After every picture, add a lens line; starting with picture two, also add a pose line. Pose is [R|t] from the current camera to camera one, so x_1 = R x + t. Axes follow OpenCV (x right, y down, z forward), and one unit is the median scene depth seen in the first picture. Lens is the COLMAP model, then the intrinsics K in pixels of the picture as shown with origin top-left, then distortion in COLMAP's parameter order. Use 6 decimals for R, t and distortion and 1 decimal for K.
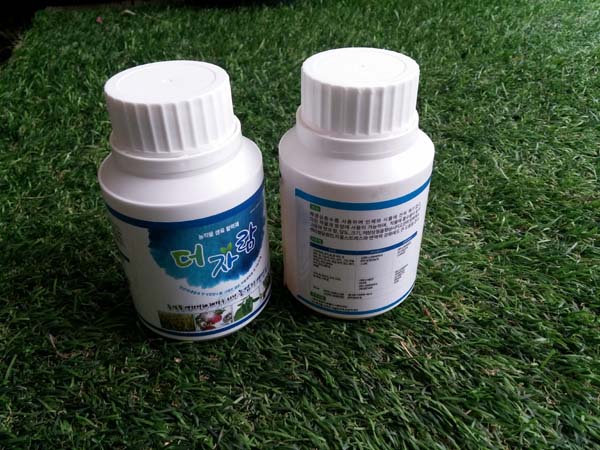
lens RADIAL K [[499.4, 0, 312.8], [0, 499.4, 227.1], [0, 0, 1]] dist [0.055216, -0.101229]
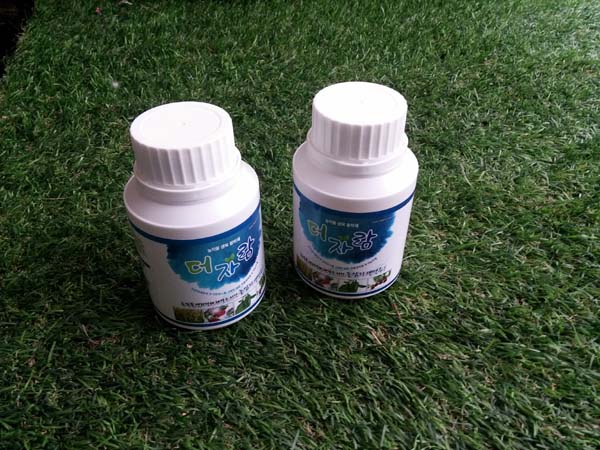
lens RADIAL K [[499.4, 0, 312.8], [0, 499.4, 227.1], [0, 0, 1]] dist [0.055216, -0.101229]
pose [[0.999772, 0.006317, 0.020420, 0.003958], [-0.007832, 0.997155, 0.074973, -0.113419], [-0.019889, -0.075116, 0.996976, -0.194266]]
